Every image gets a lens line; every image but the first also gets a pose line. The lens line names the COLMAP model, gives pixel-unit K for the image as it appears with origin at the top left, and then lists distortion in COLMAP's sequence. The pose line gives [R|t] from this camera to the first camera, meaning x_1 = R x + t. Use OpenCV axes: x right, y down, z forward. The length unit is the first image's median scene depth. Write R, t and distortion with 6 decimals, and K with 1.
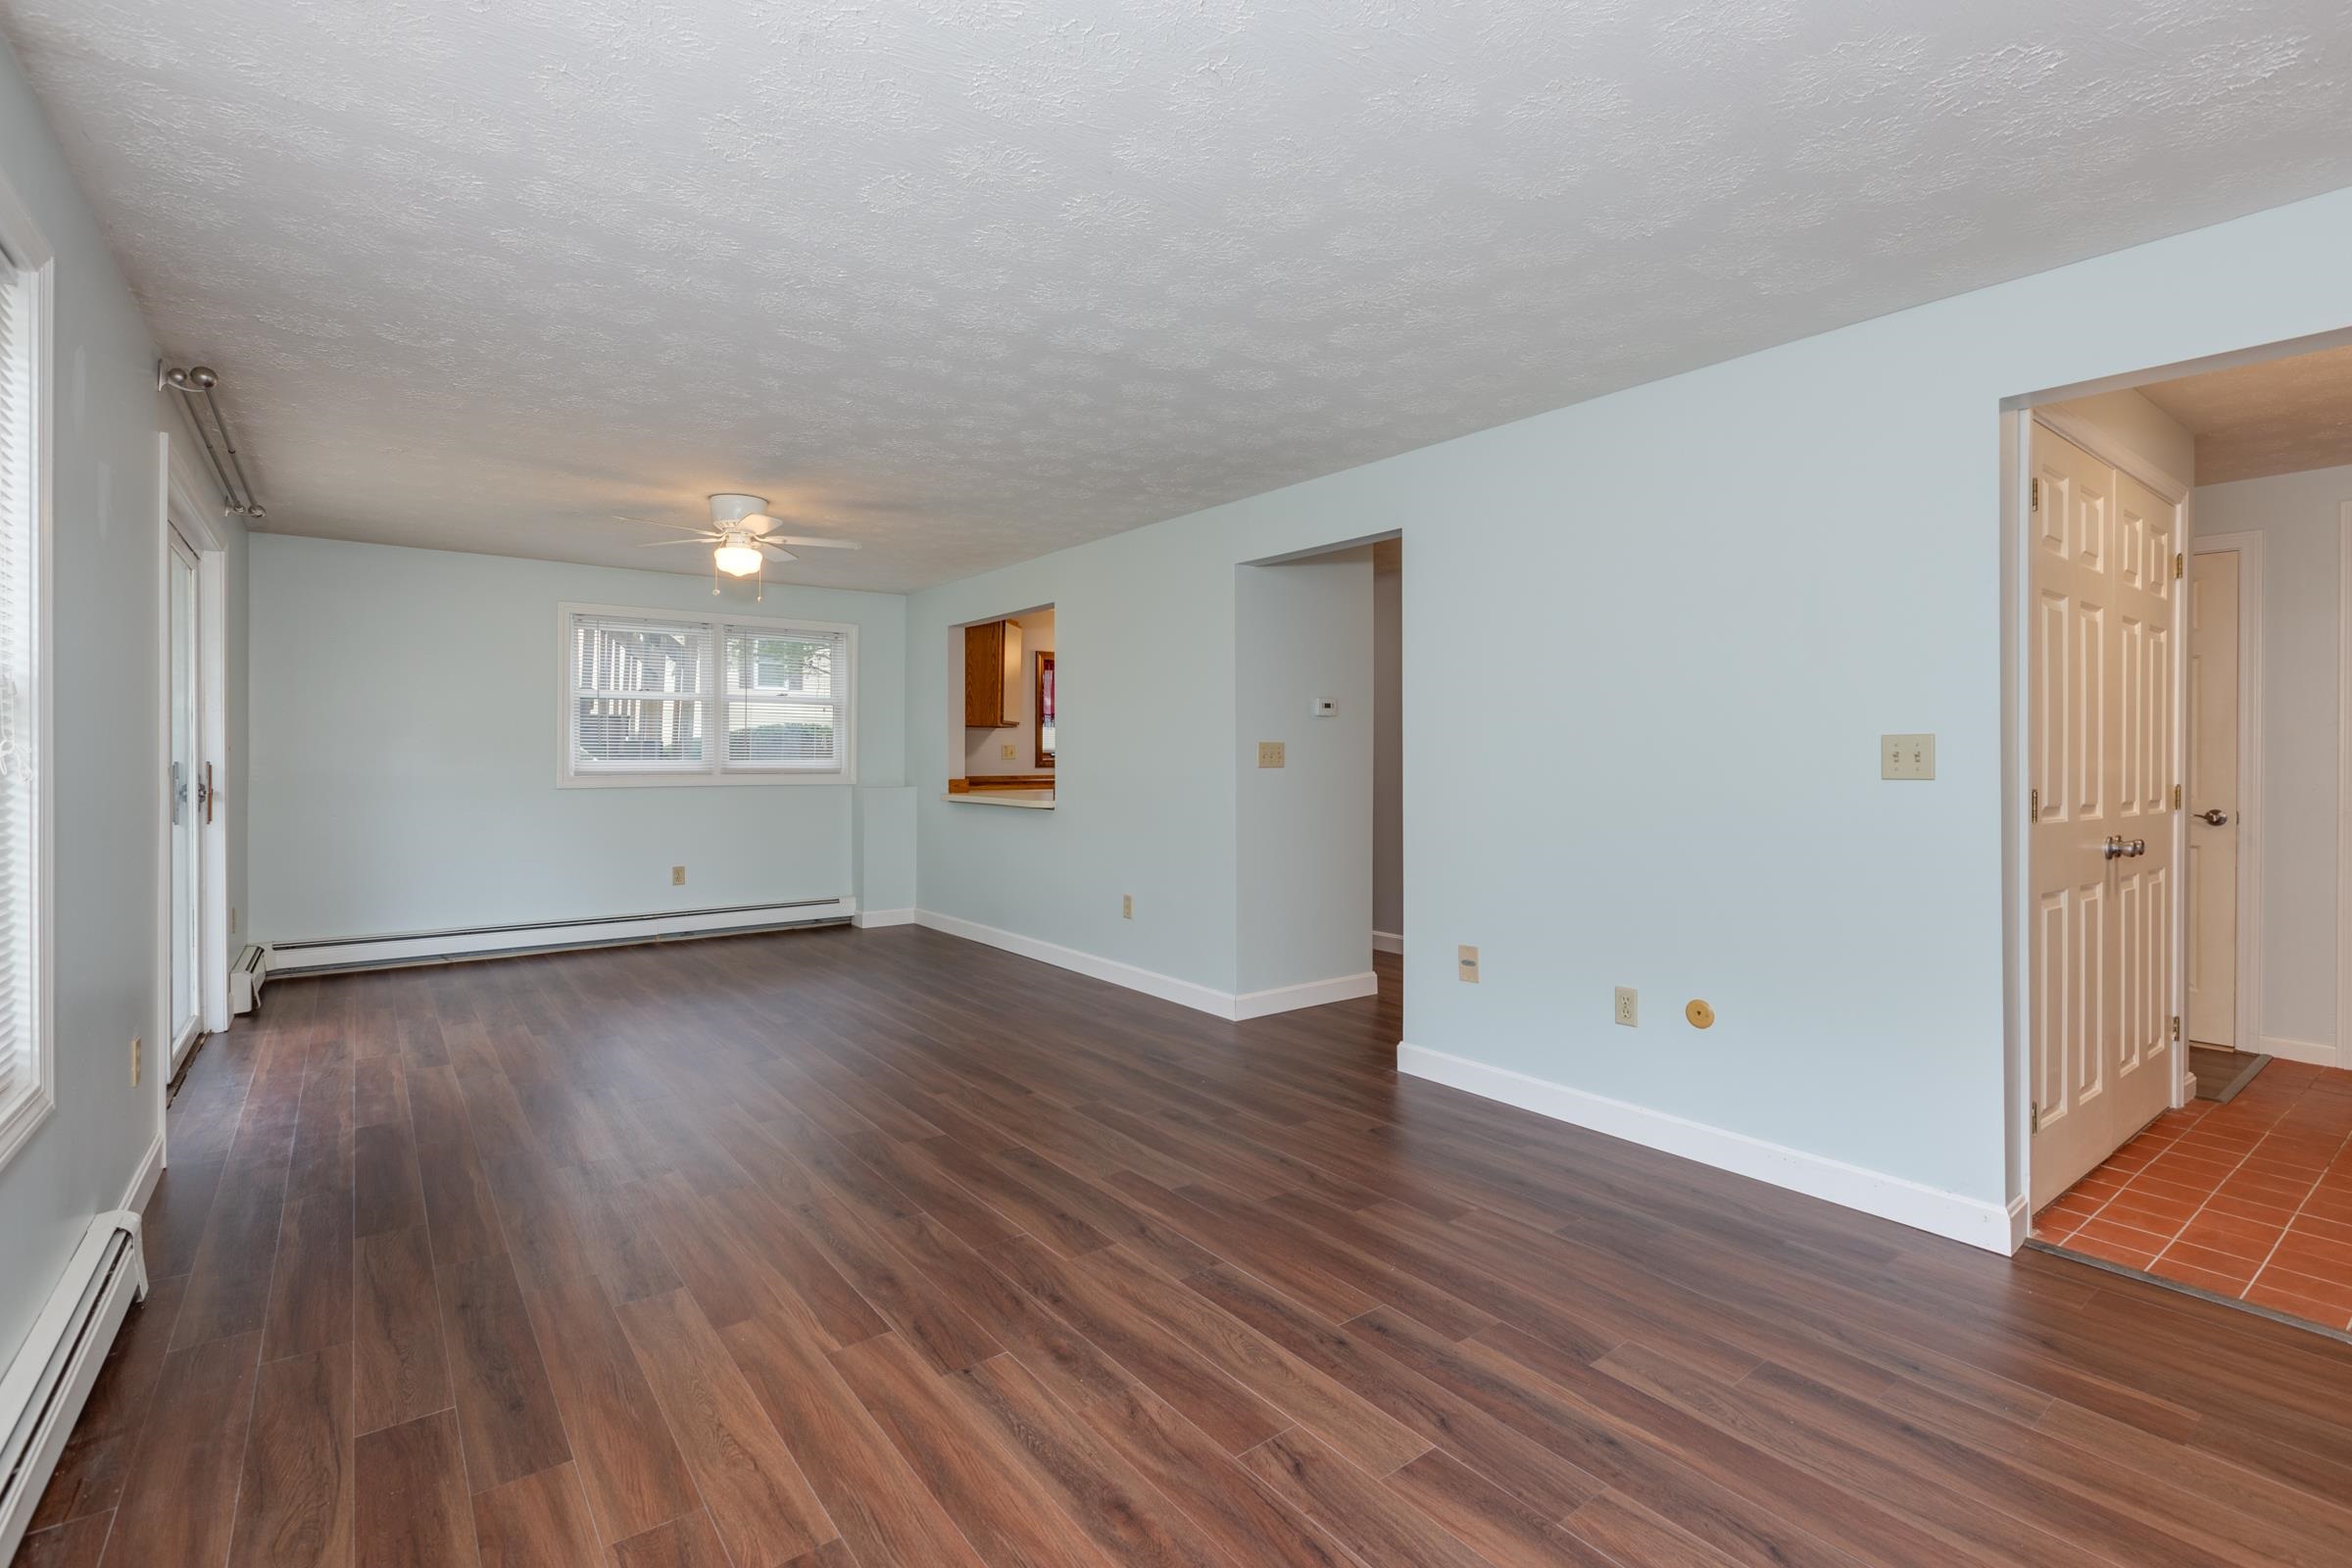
lens RADIAL K [[1068.1, 0, 1169.9], [0, 1068.1, 763.7], [0, 0, 1]] dist [0.002671, 0.000284]
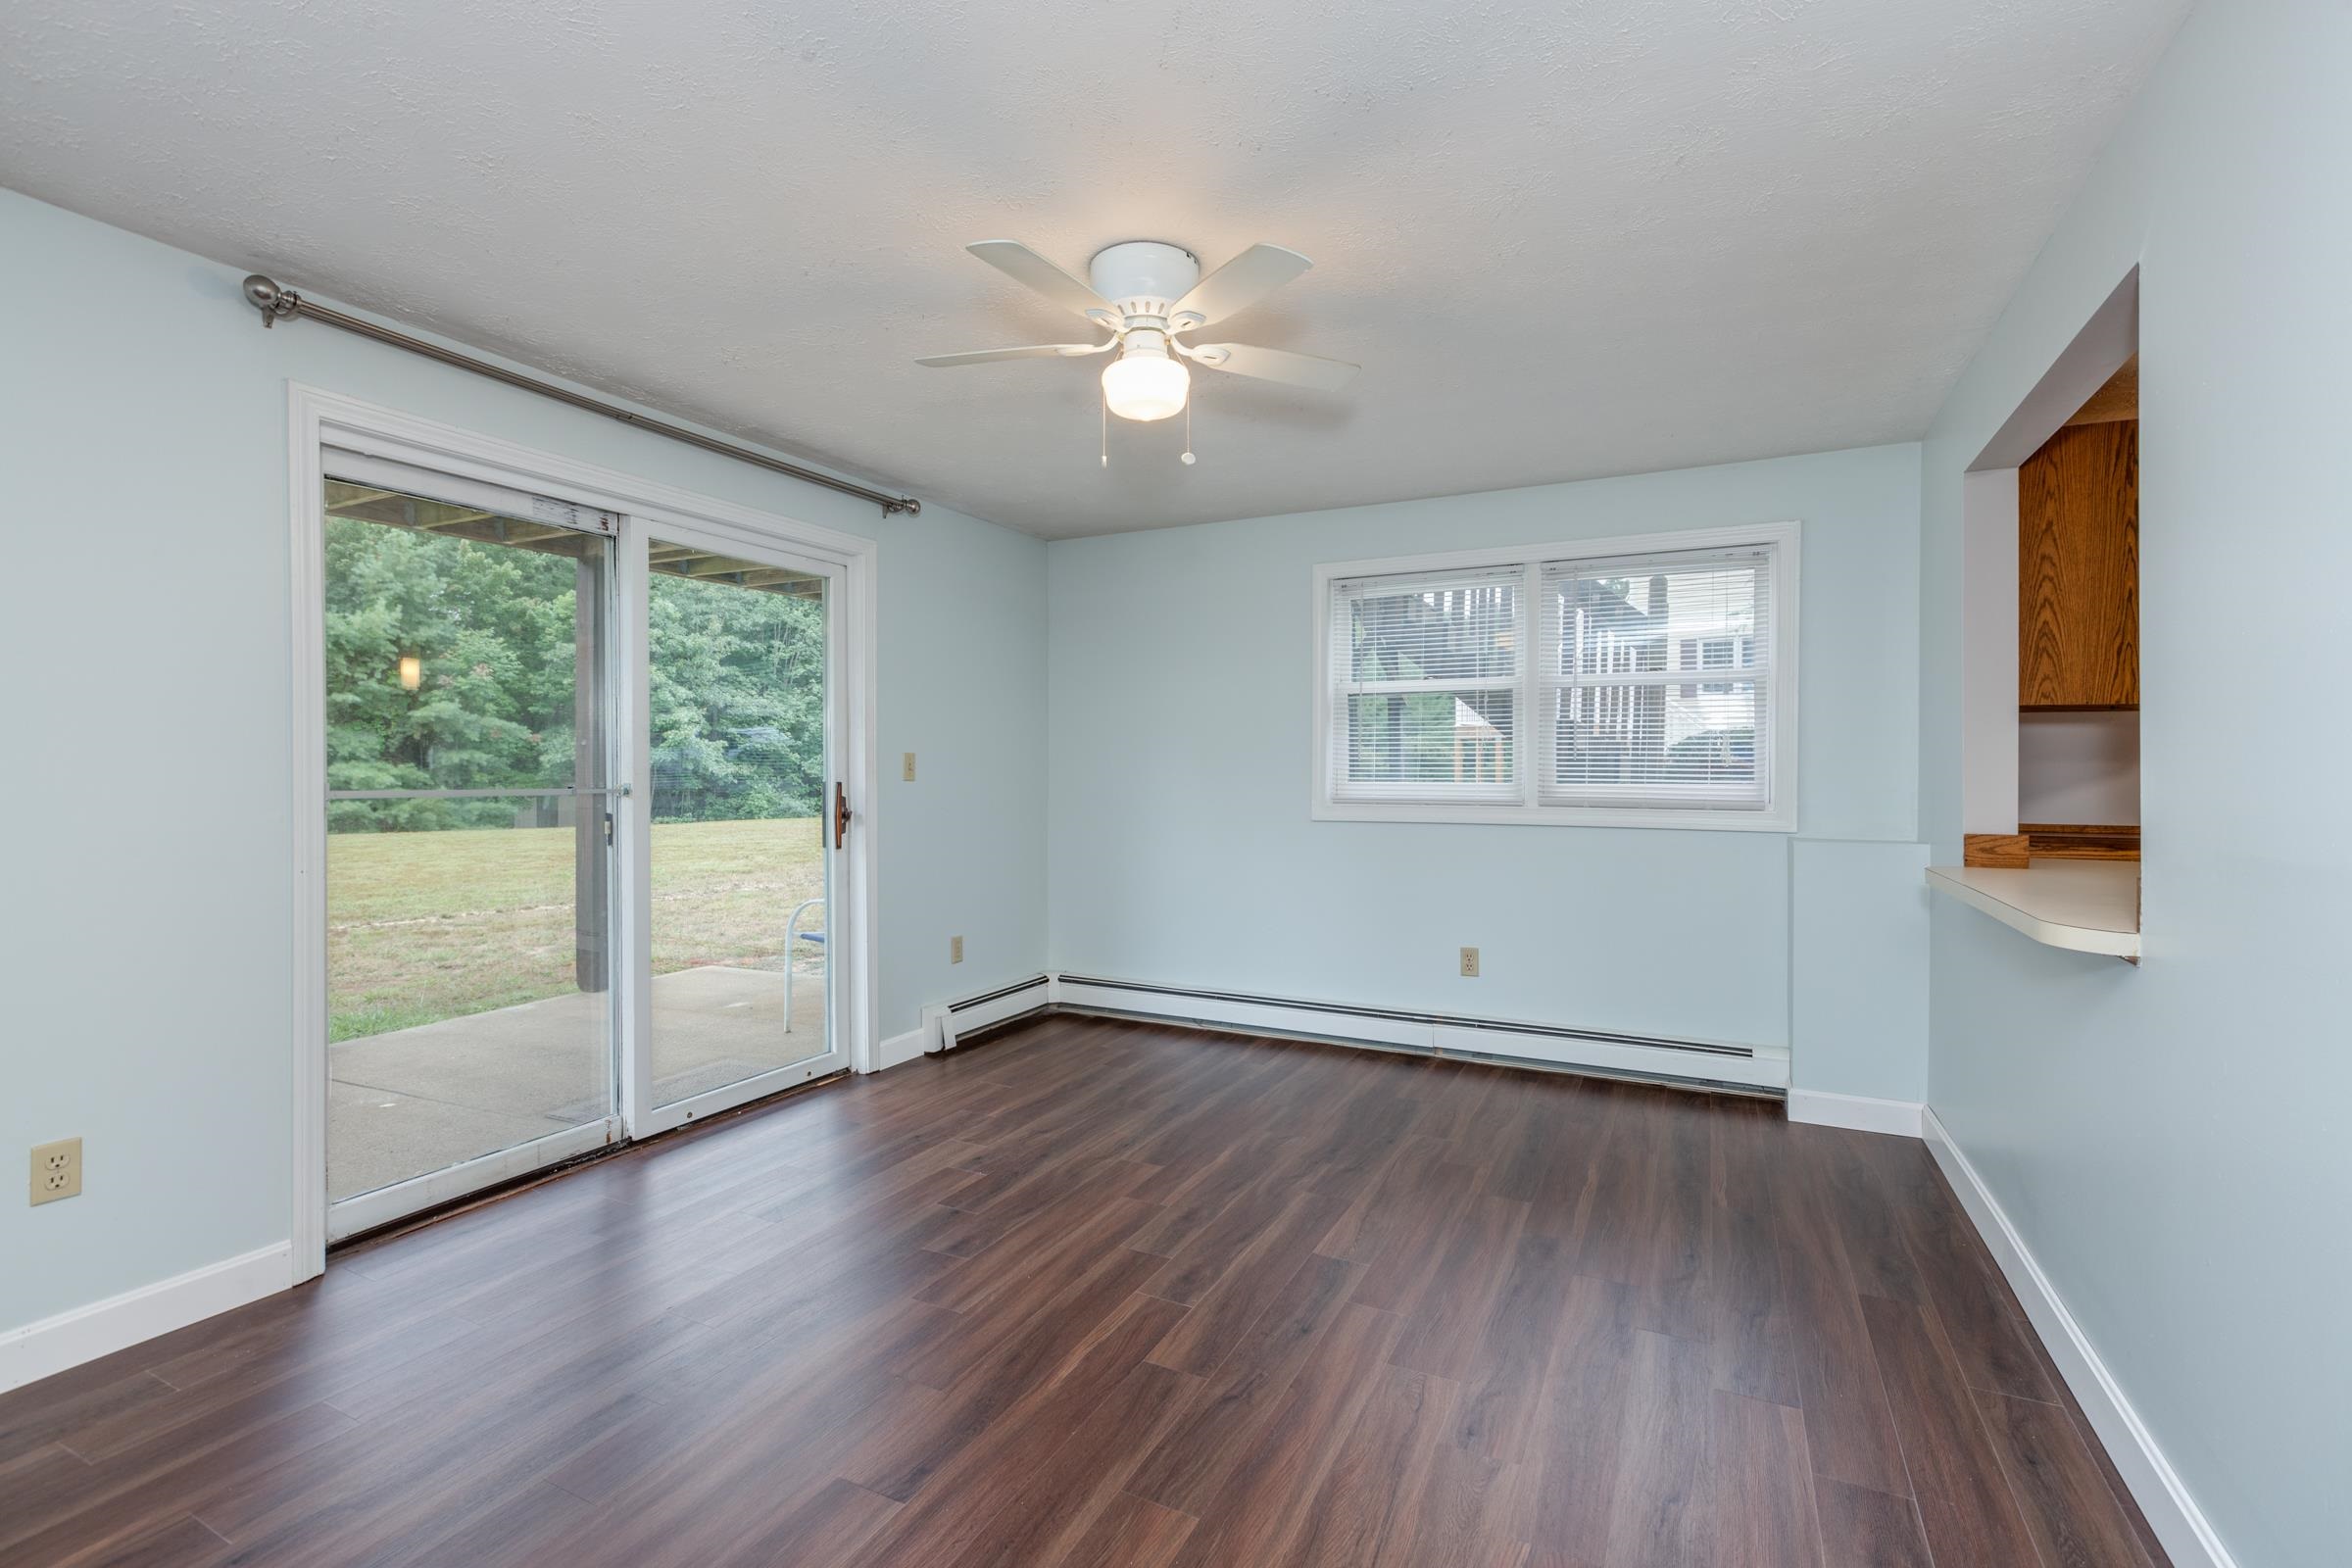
lens RADIAL K [[1047.3, 0, 1182.7], [0, 1047.3, 777.7], [0, 0, 1]] dist [-0.000313, 0.000108]
pose [[0.439480, 0.005831, -0.898233, 0.038643], [-0.007731, 0.999966, 0.002709, -0.008500], [0.898219, 0.005754, 0.439510, 0.721592]]
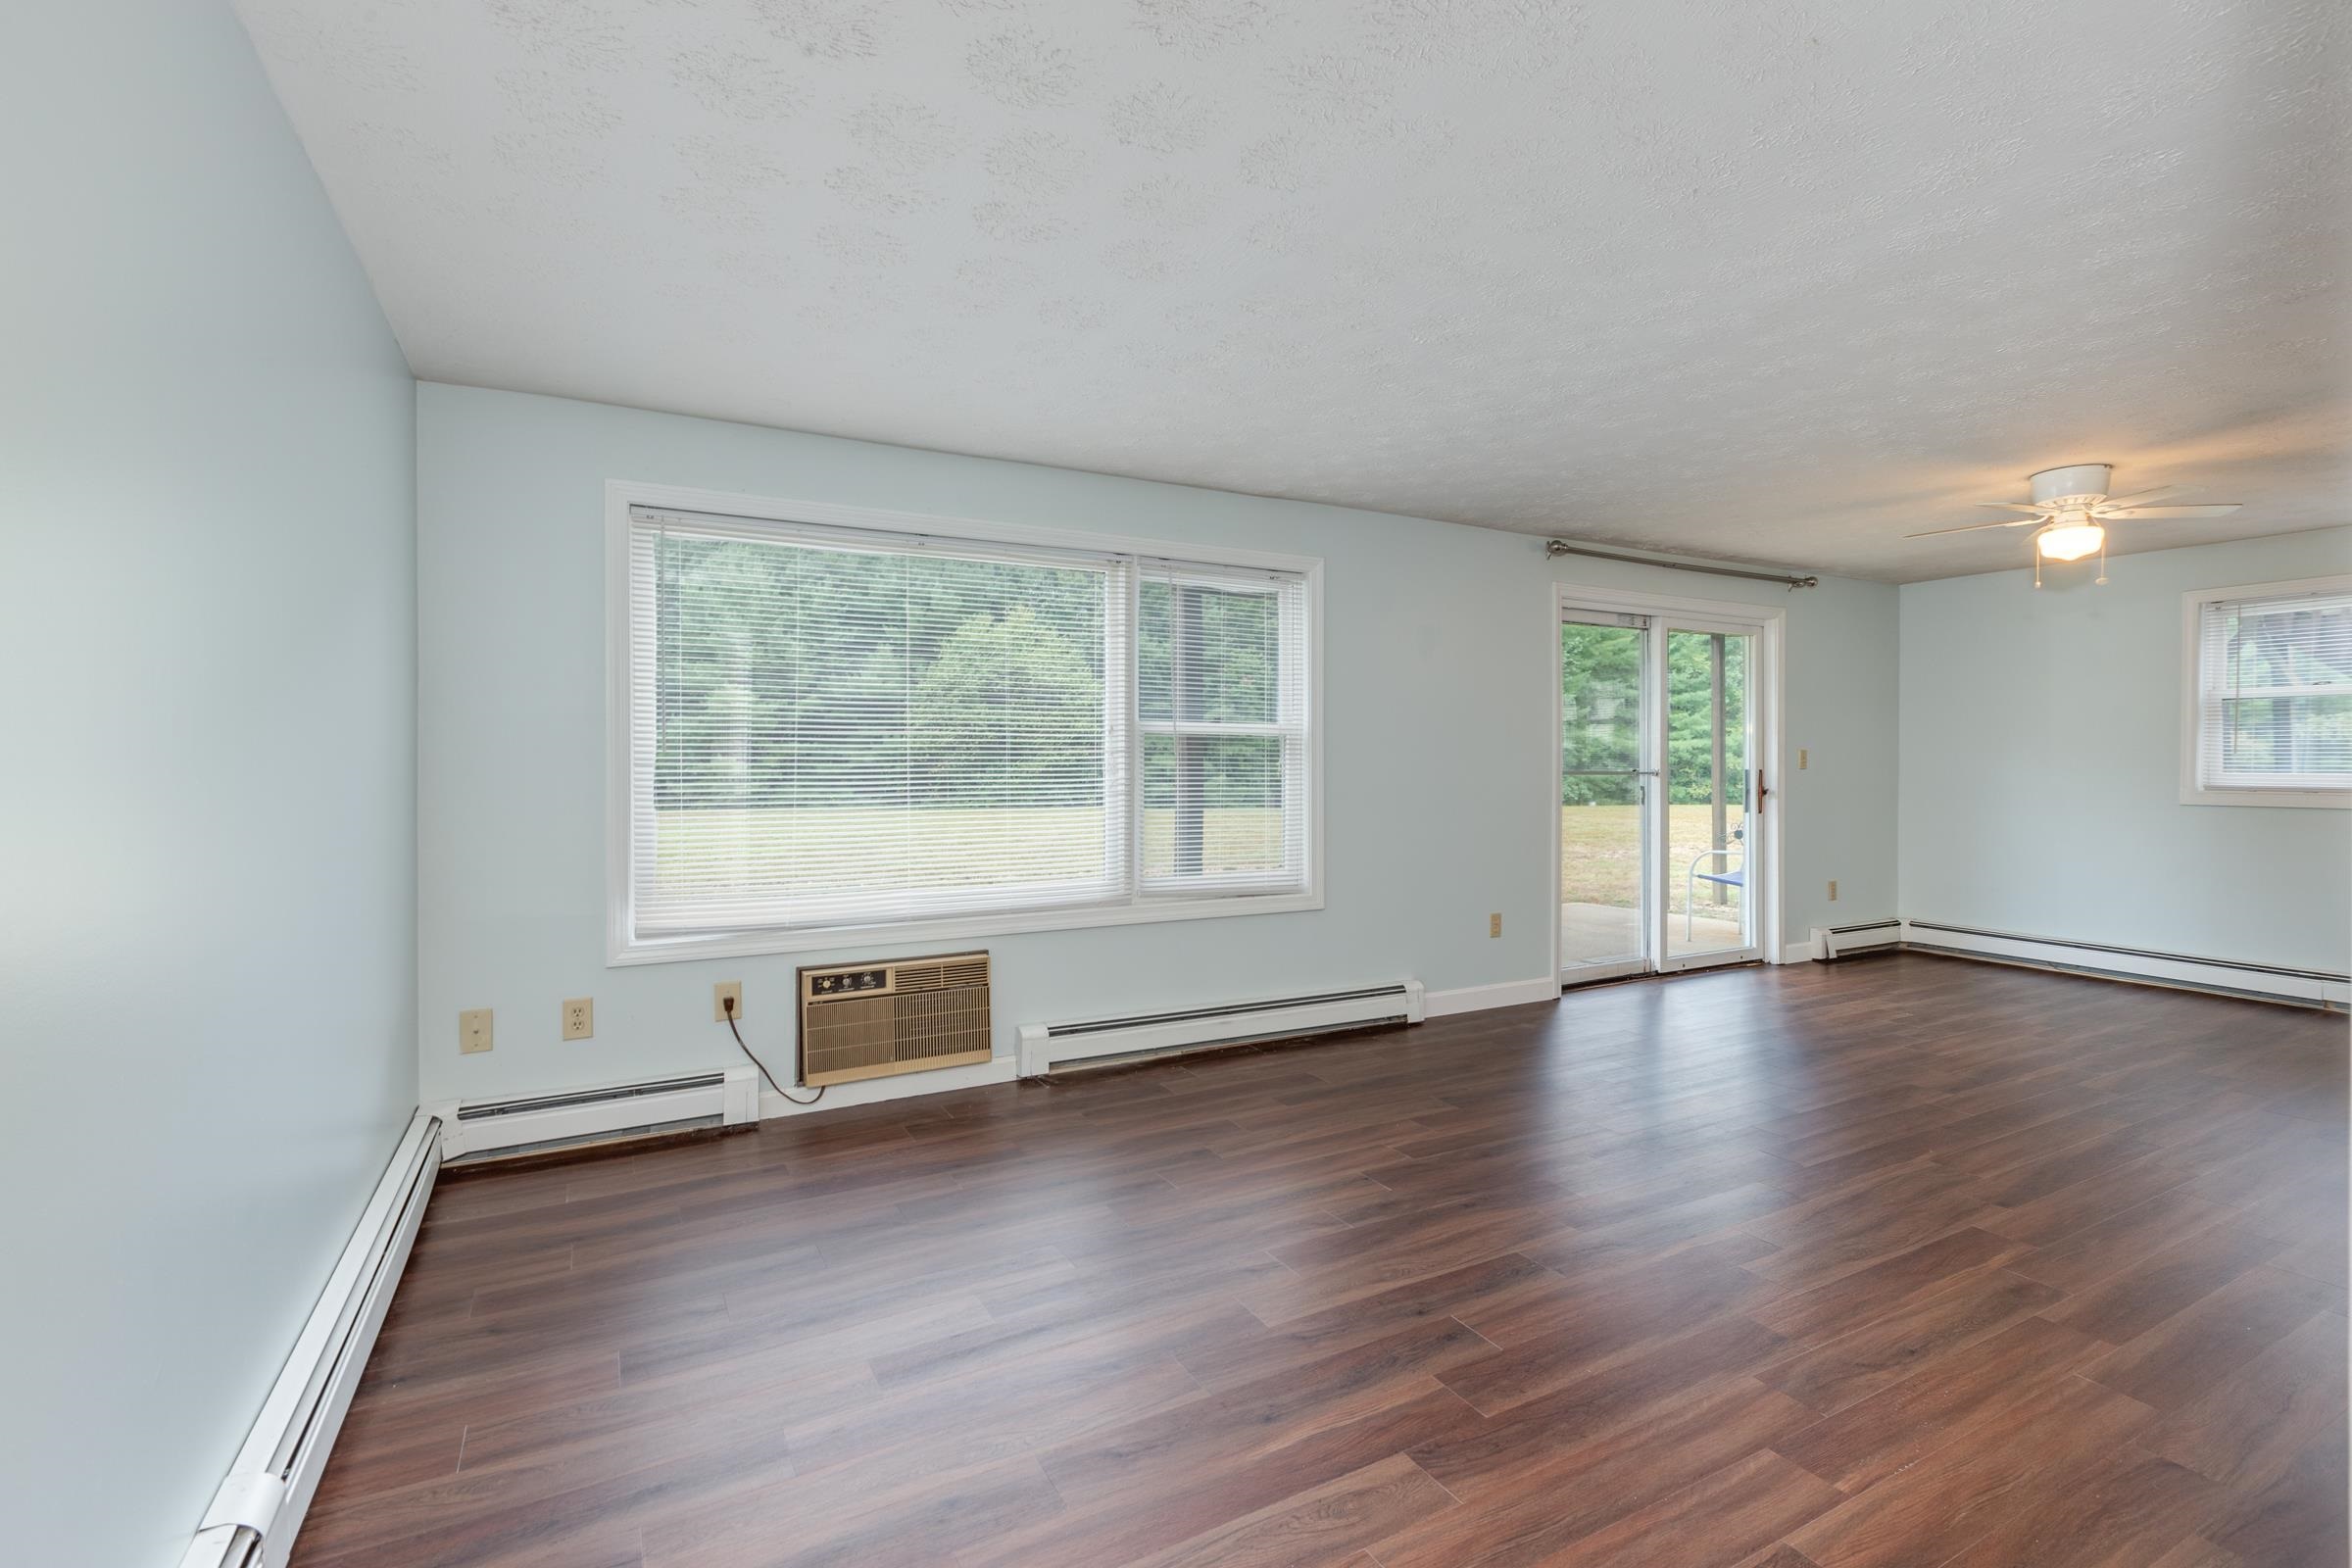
lens RADIAL K [[1068.1, 0, 1169.9], [0, 1068.1, 763.7], [0, 0, 1]] dist [0.002671, 0.000284]
pose [[-0.155833, 0.002039, -0.987781, 0.514091], [-0.011856, 0.999922, 0.003934, -0.004639], [0.987712, 0.012324, -0.155797, 0.372100]]
